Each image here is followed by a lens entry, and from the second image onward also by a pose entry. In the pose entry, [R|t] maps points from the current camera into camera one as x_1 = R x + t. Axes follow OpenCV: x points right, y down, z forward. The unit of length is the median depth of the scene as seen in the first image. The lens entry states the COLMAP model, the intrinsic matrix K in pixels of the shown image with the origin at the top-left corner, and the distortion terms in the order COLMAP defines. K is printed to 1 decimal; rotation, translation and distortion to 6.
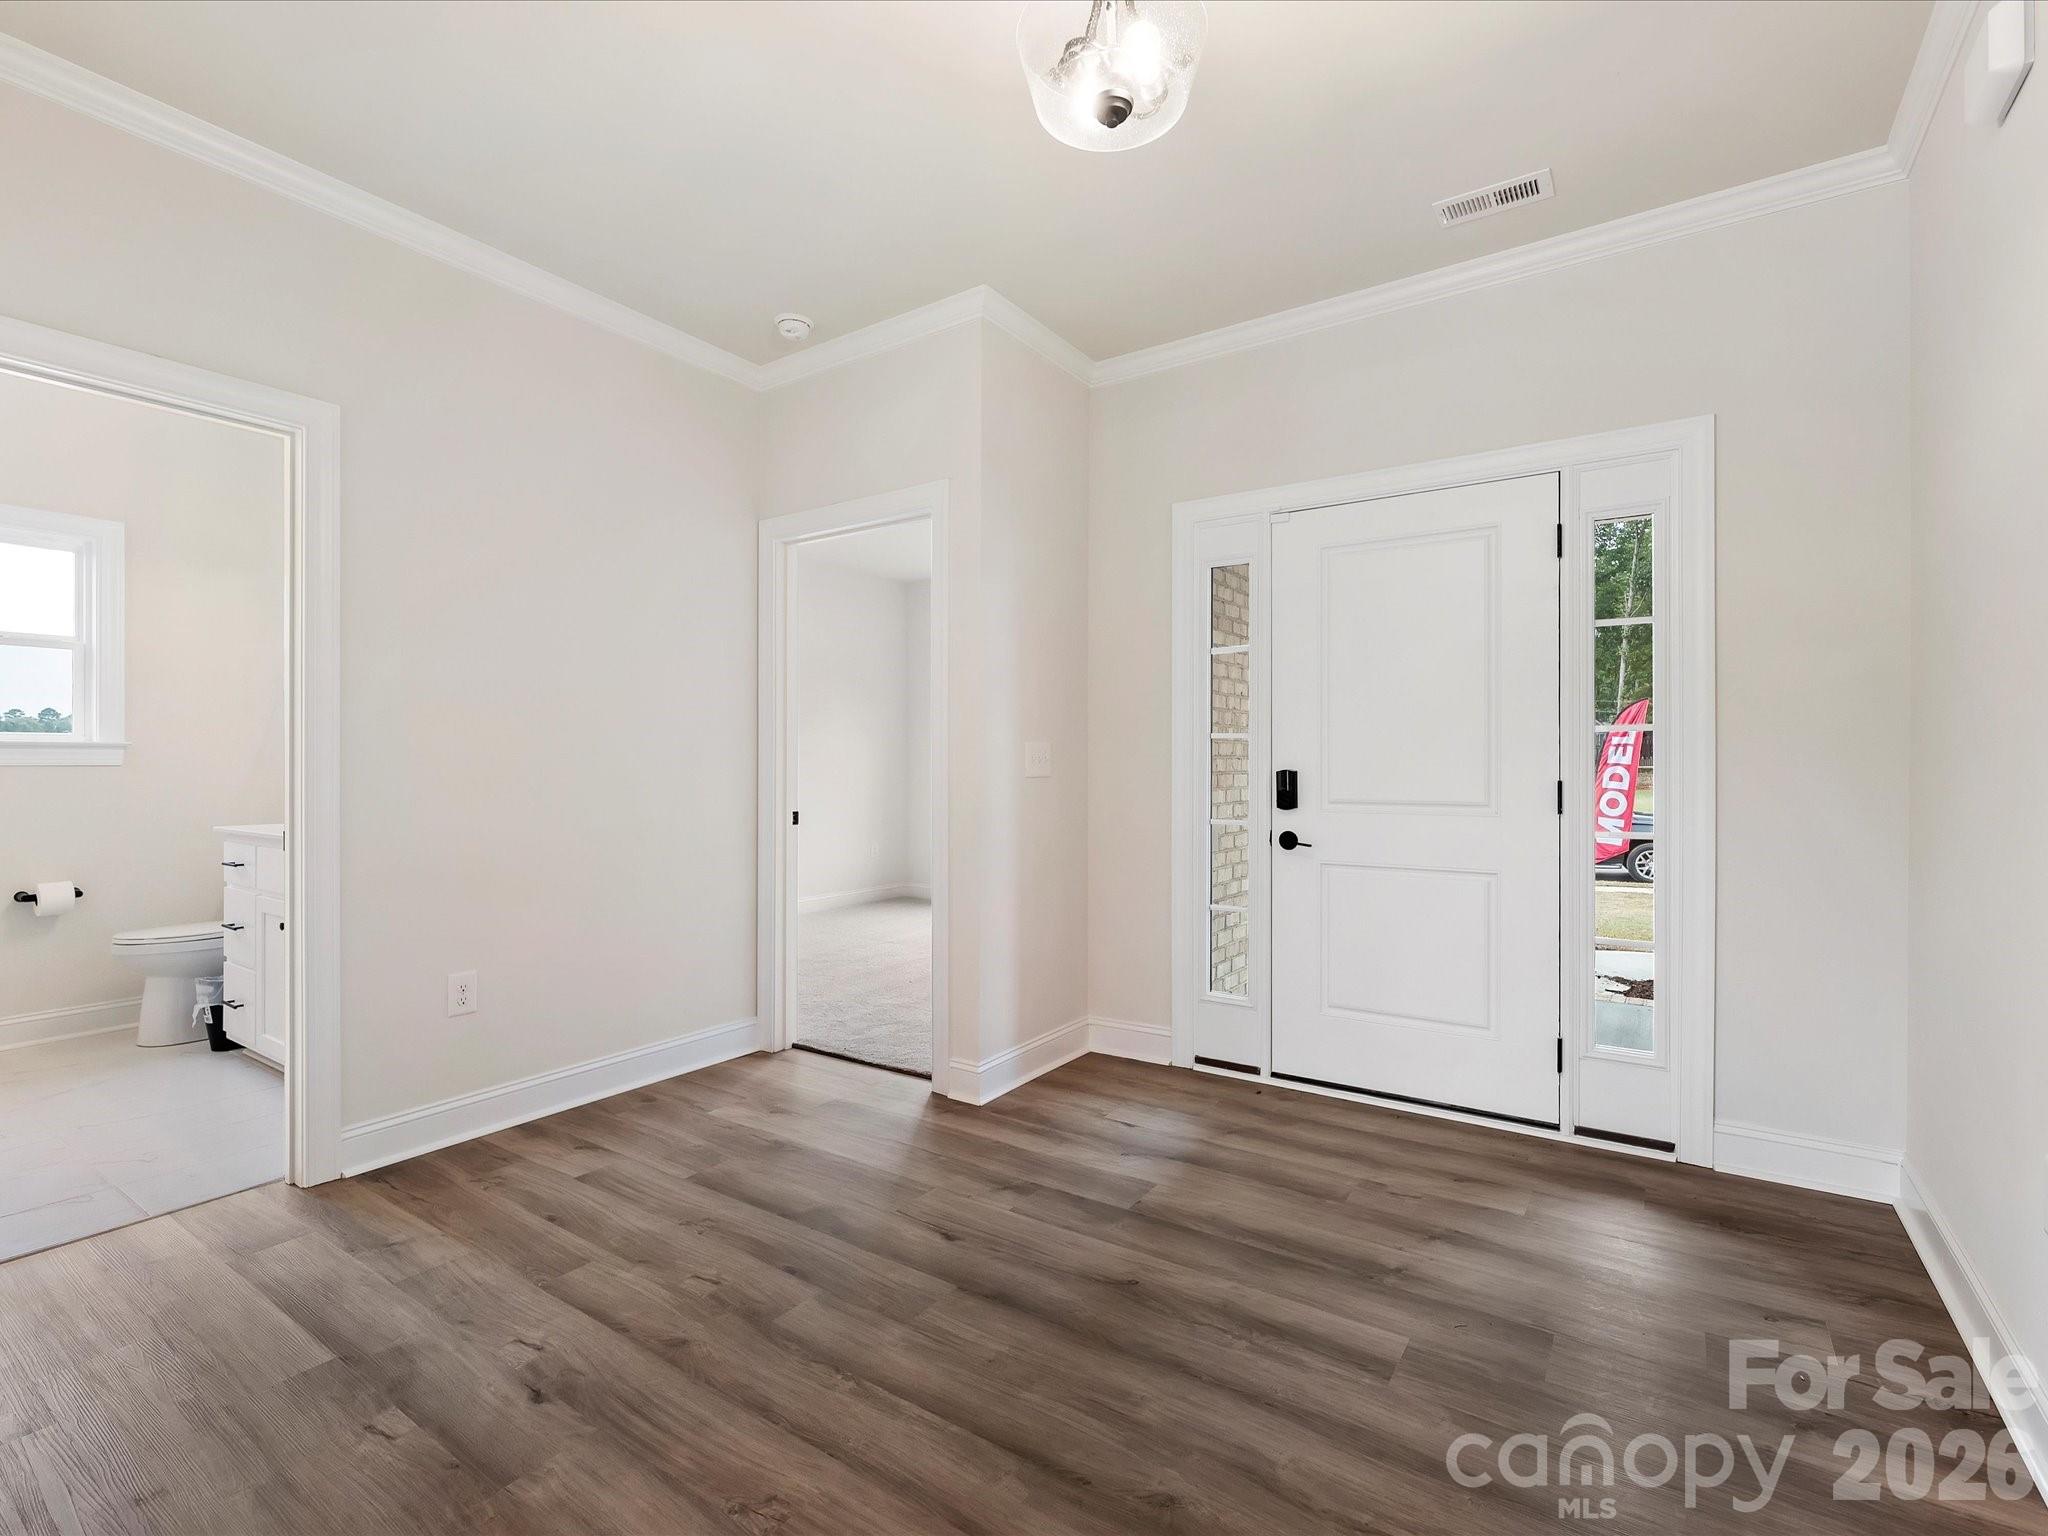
lens RADIAL K [[929.9, 0, 1033.4], [0, 929.9, 769.5], [0, 0, 1]] dist [-0.000392, -0.001239]
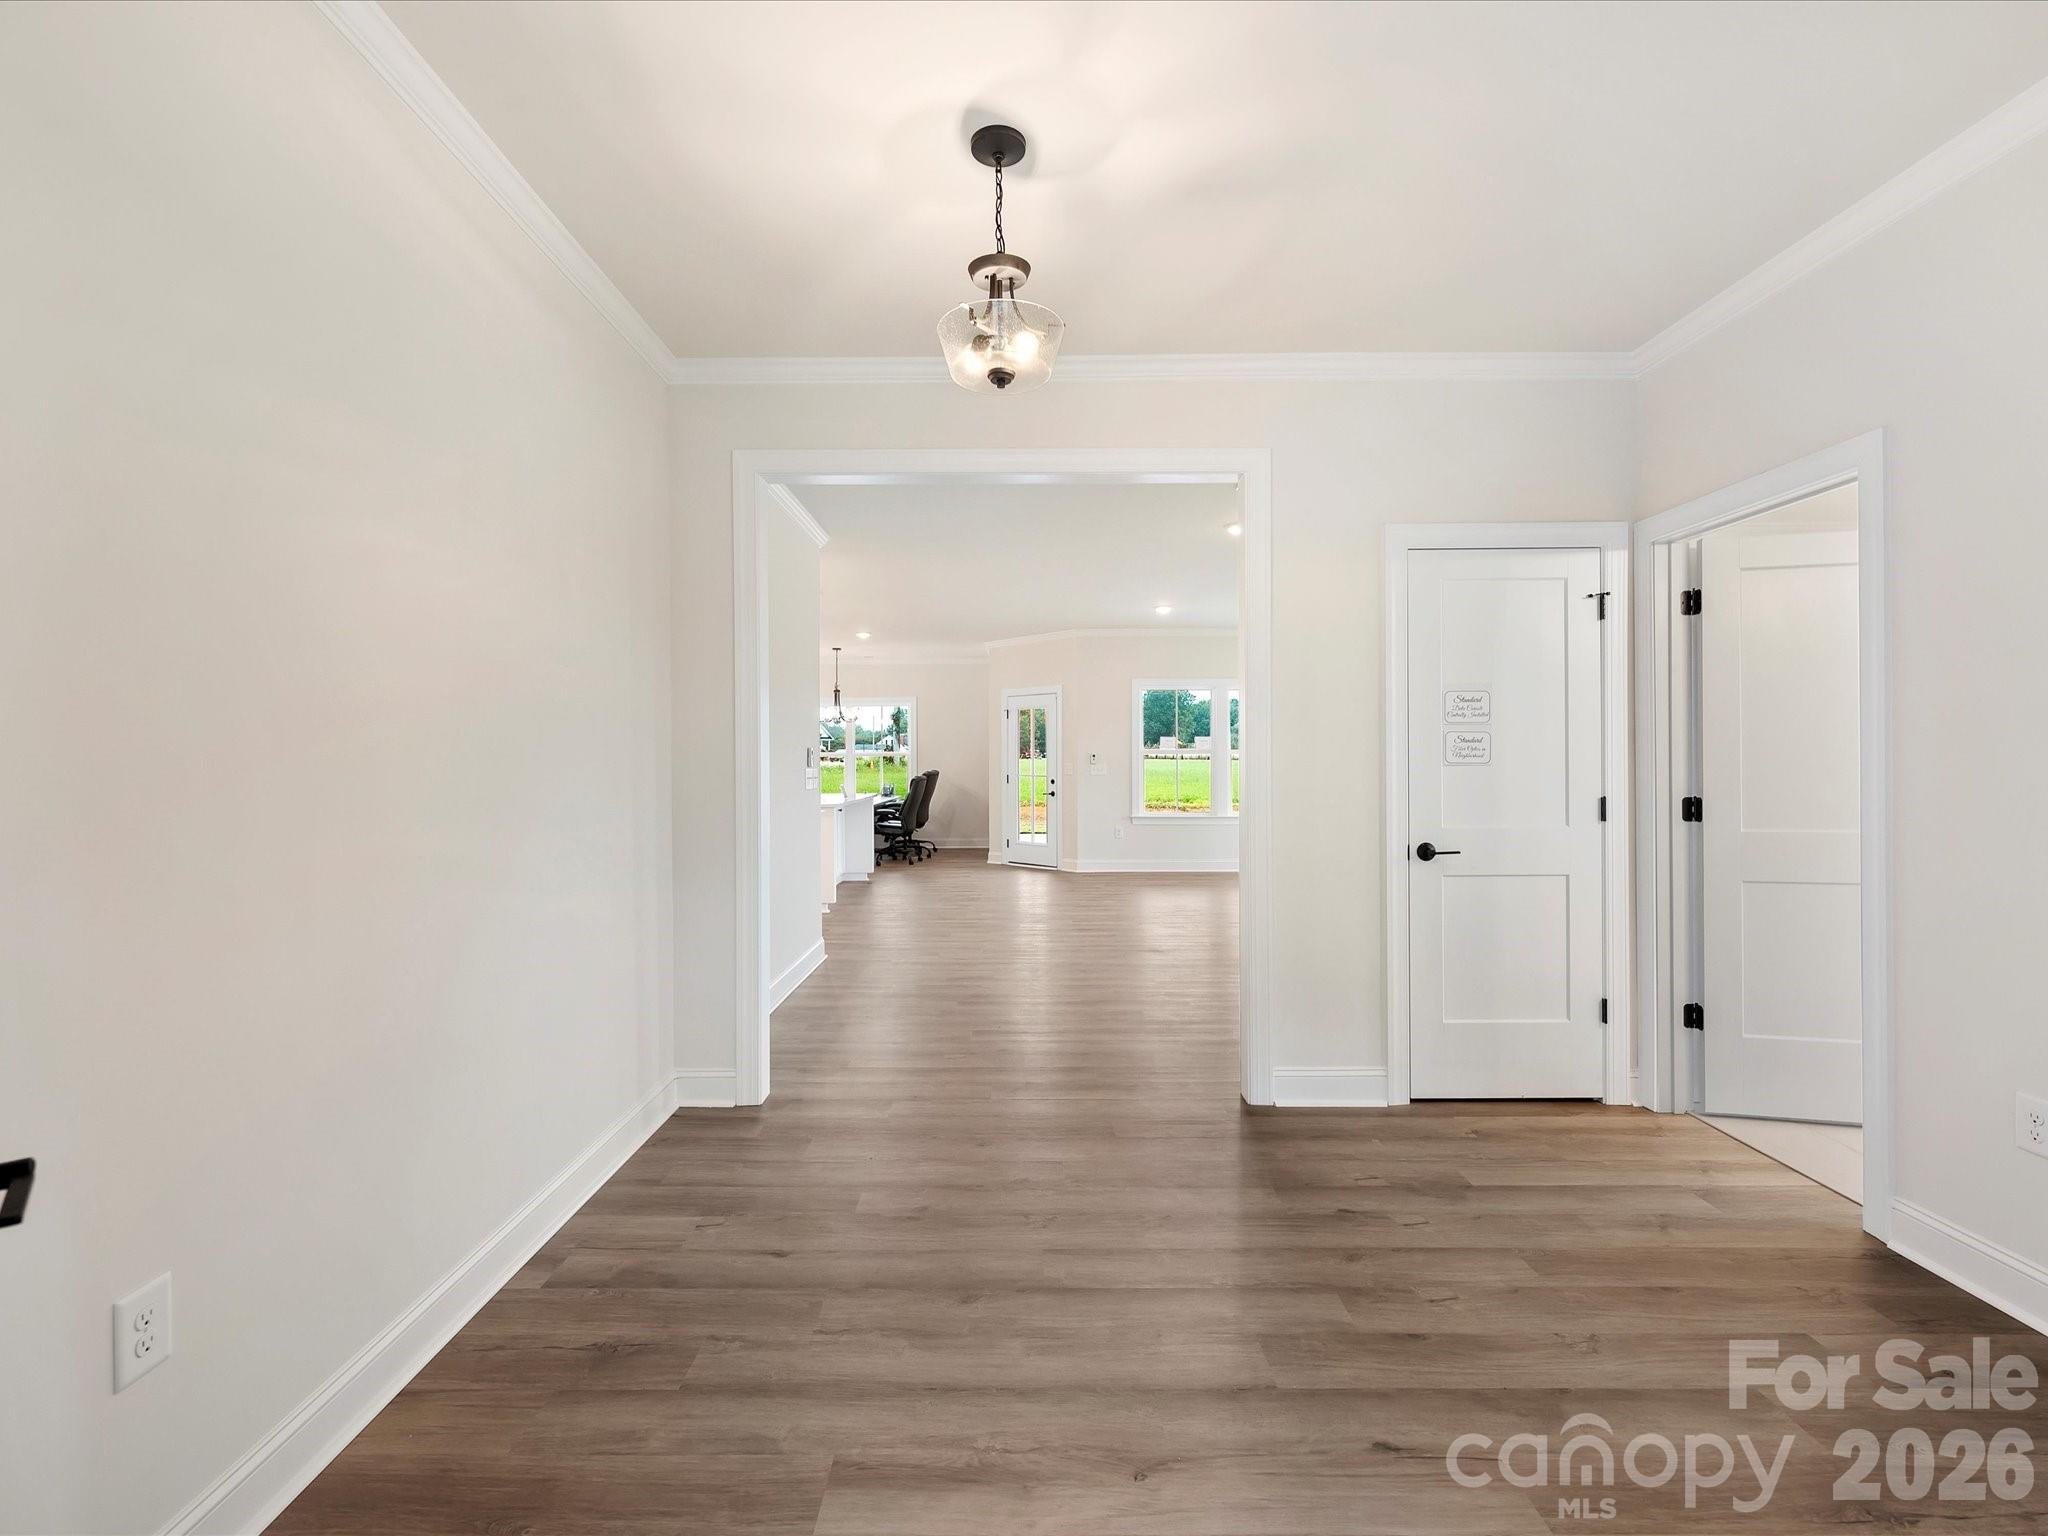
lens RADIAL K [[929.9, 0, 1025.8], [0, 929.9, 762.8], [0, 0, 1]] dist [-0.000392, -0.001239]
pose [[-0.825186, 0.005886, -0.564830, 0.749082], [0.002274, 0.999972, 0.007099, -0.087287], [0.564856, 0.004574, -0.825177, 1.878725]]
